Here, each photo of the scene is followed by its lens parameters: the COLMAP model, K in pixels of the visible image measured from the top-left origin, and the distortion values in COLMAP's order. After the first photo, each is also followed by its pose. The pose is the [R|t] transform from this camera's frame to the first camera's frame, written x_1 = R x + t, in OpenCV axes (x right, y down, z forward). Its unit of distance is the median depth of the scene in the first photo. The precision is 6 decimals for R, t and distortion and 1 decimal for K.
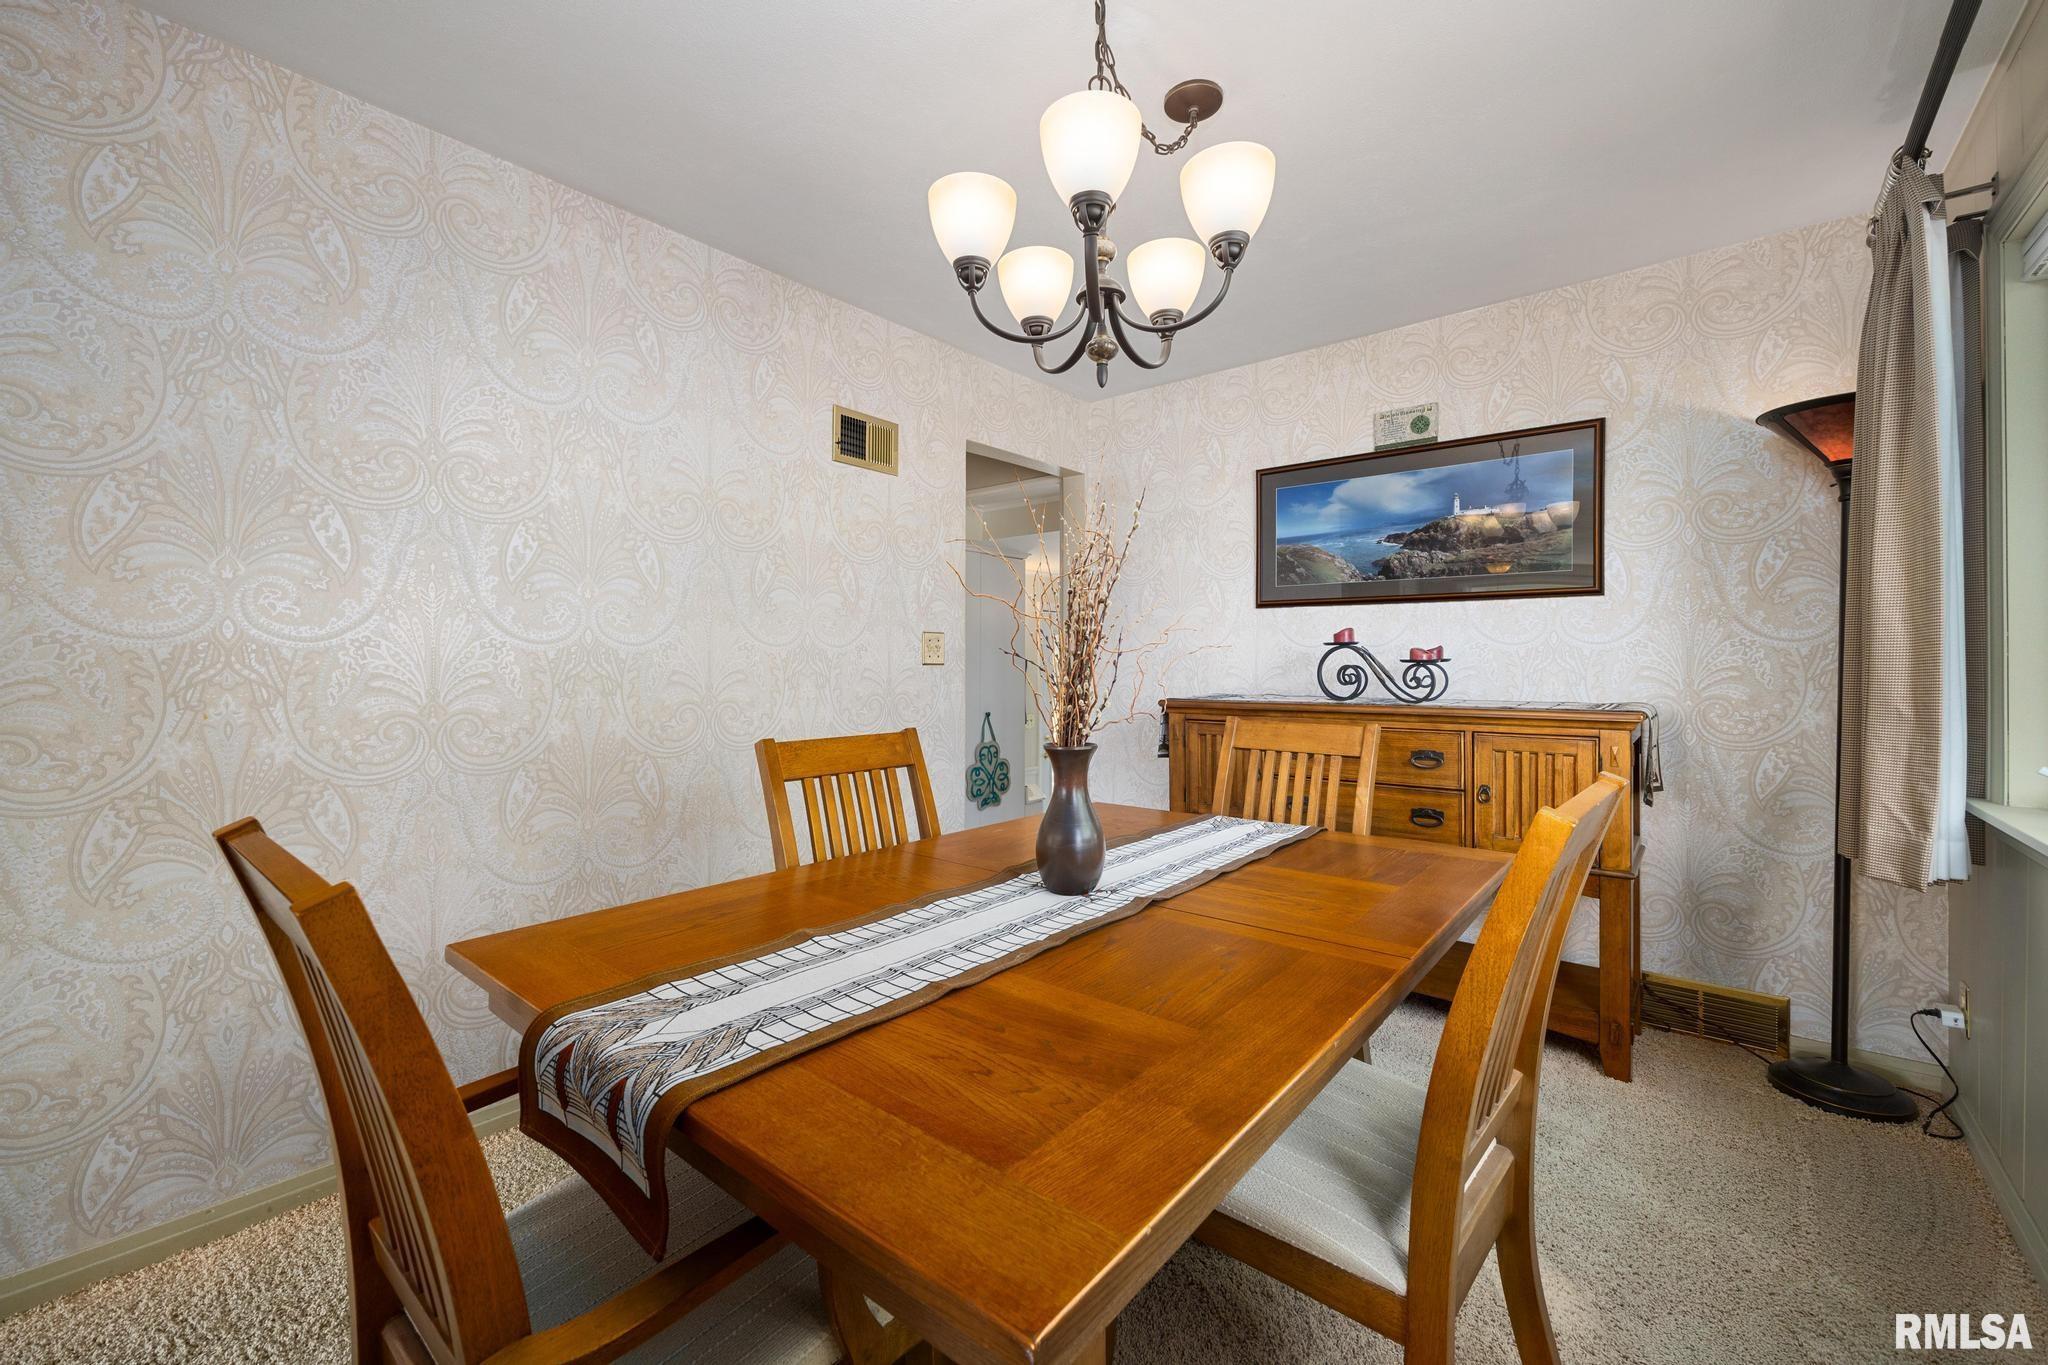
lens RADIAL K [[851.0, 0, 1021.9], [0, 851.0, 663.8], [0, 0, 1]] dist [-0.001292, -0.000018]
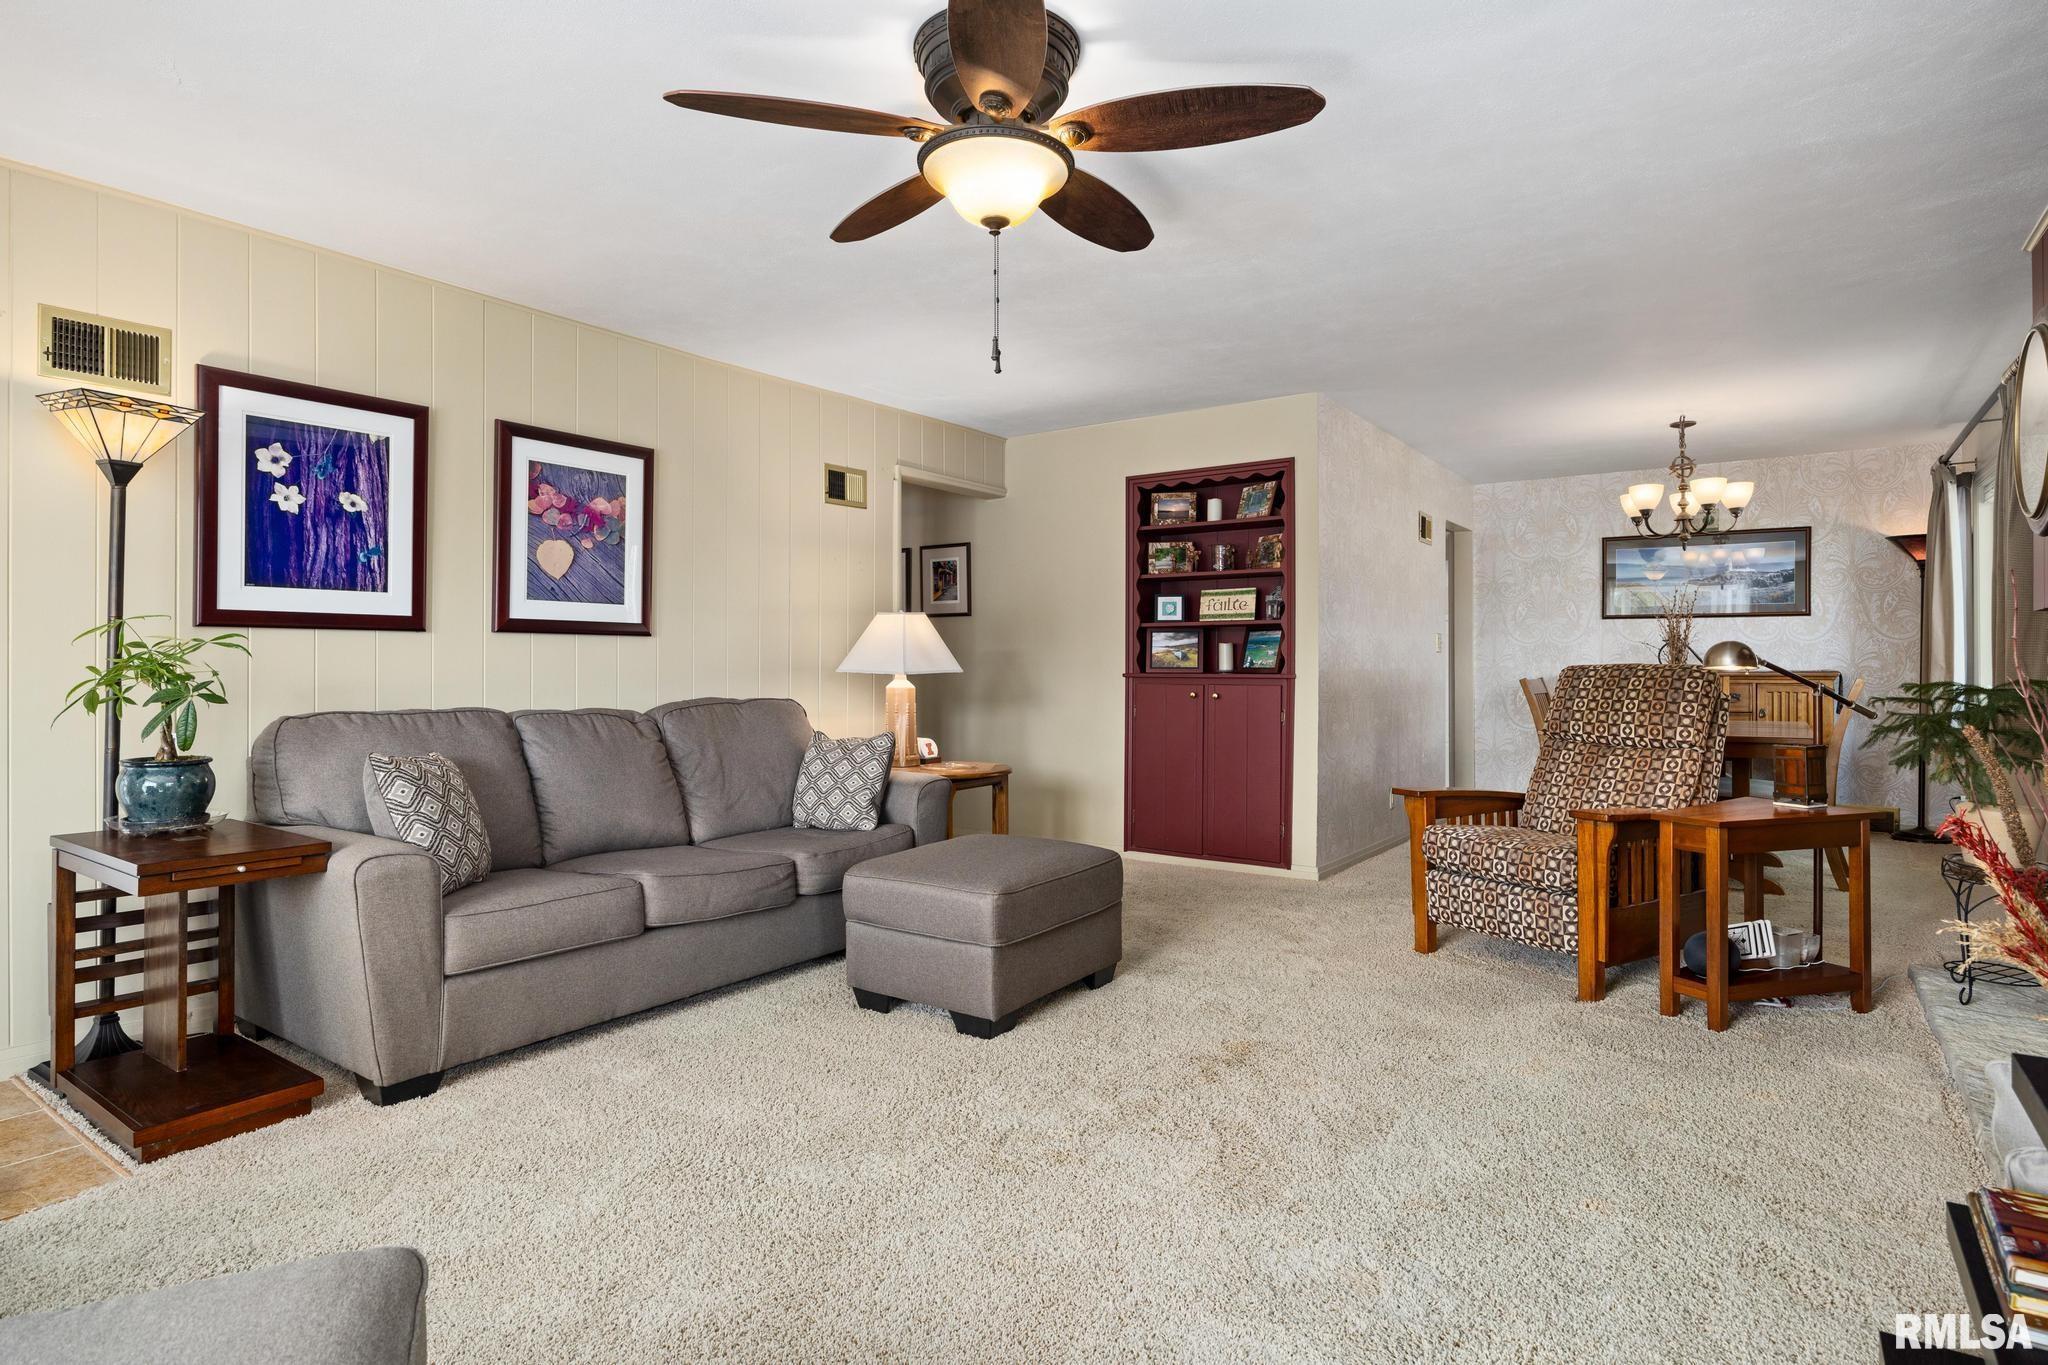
lens RADIAL K [[1093.2, 0, 1030.0], [0, 1093.2, 661.1], [0, 0, 1]] dist [-0.005302, -0.000830]
pose [[0.996503, -0.003327, 0.083491, -1.406568], [0.003247, 0.999994, 0.001092, 0.016236], [-0.083494, -0.000817, 0.996508, -1.446312]]
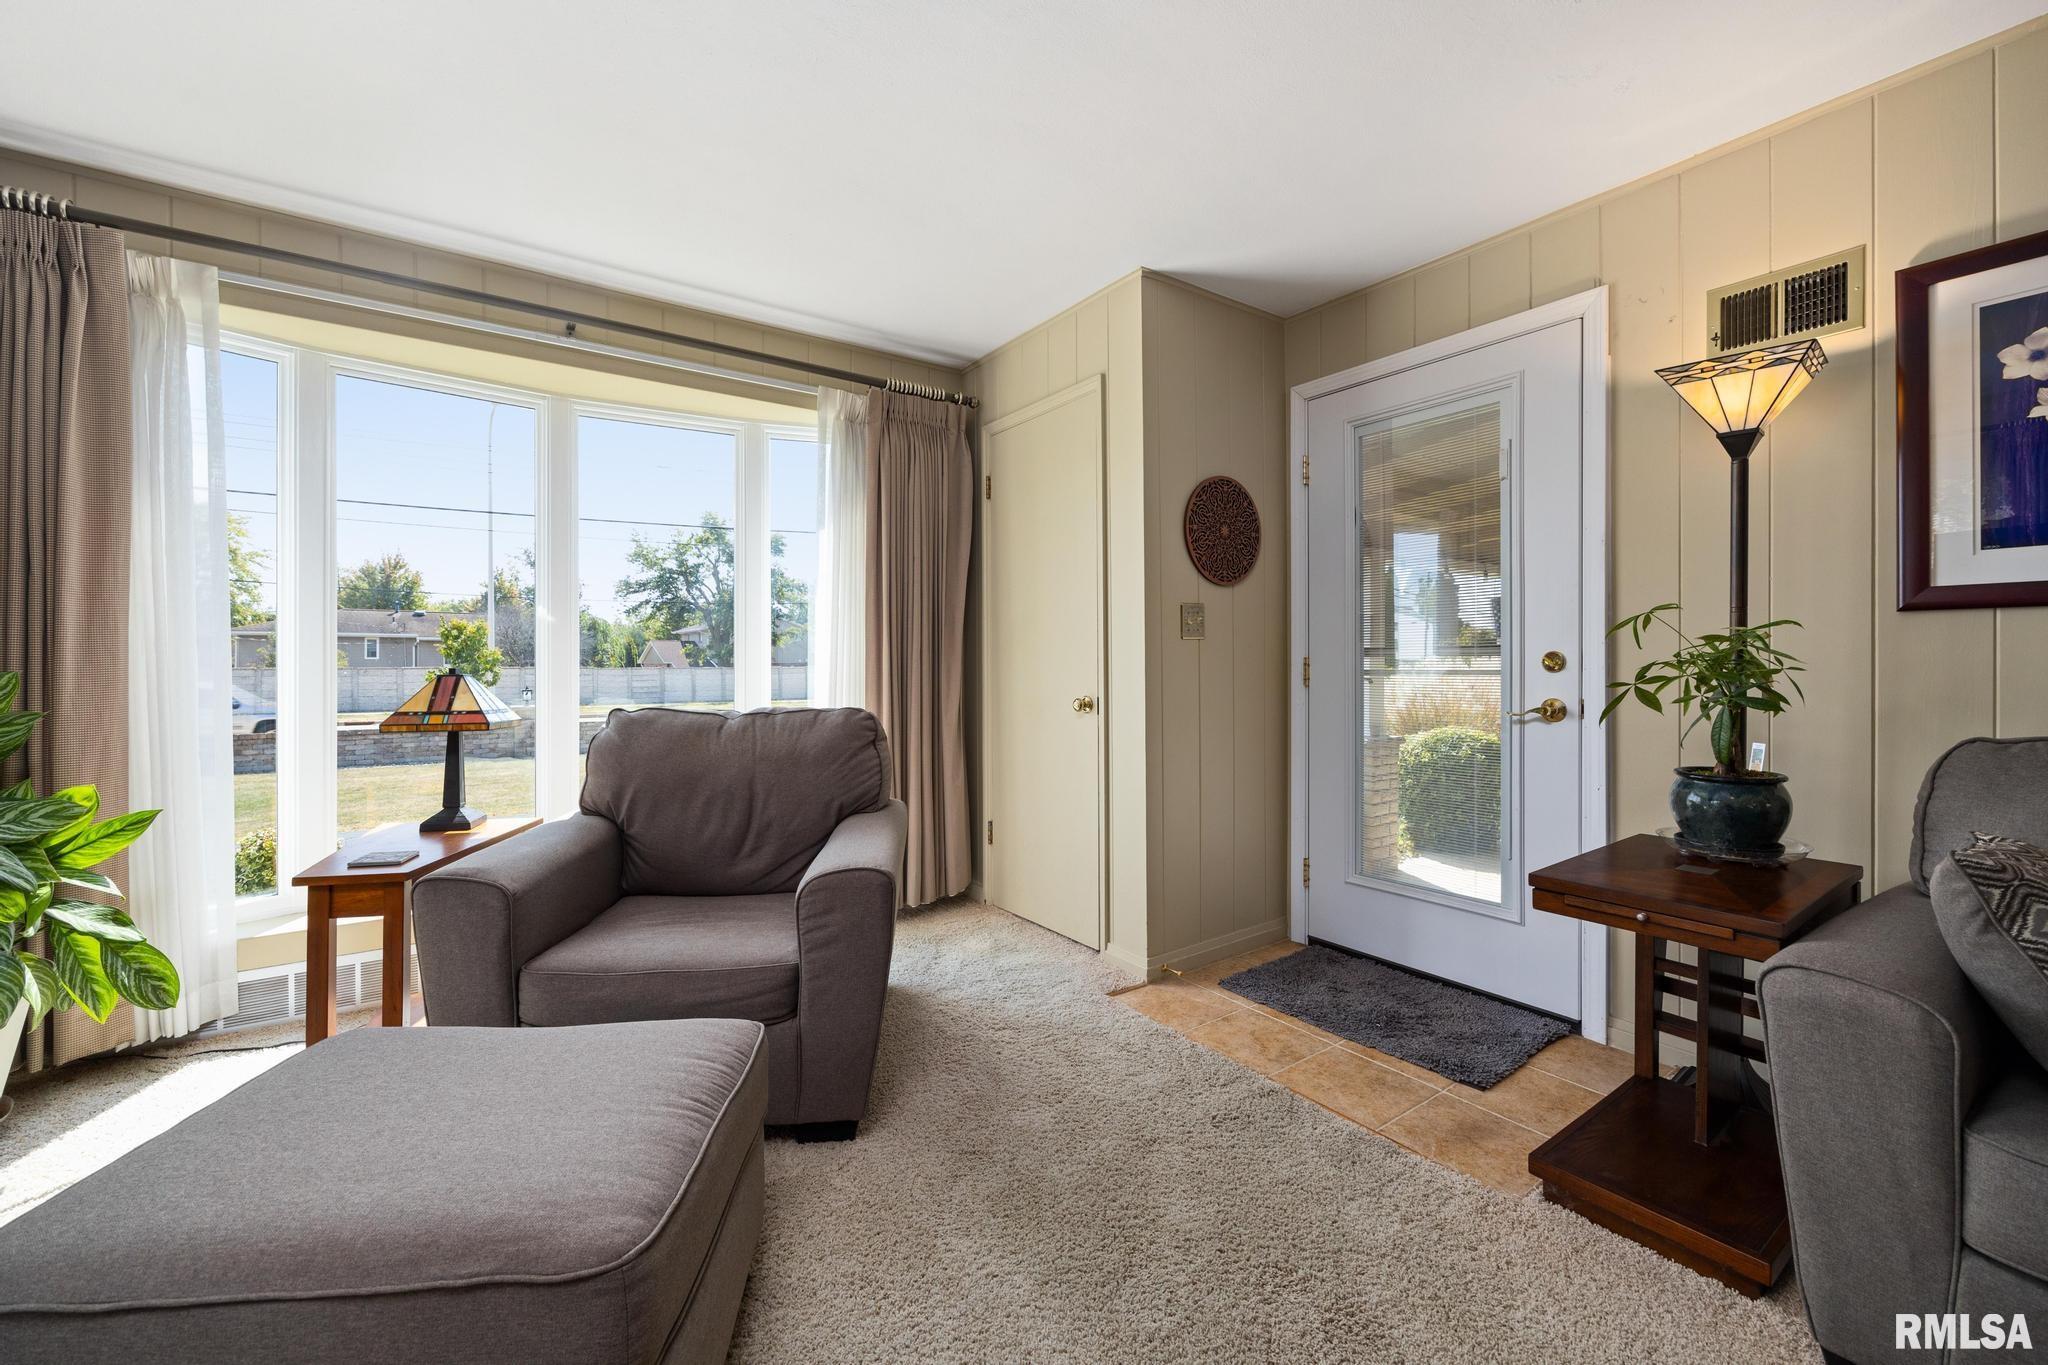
lens RADIAL K [[809.6, 0, 998.4], [0, 809.6, 661.5], [0, 0, 1]] dist [-0.000906, -0.000083]
pose [[-0.260266, -0.003610, -0.965530, -1.351576], [0.003366, 0.999984, -0.004647, 0.021310], [0.965531, -0.004459, -0.260250, -0.696553]]
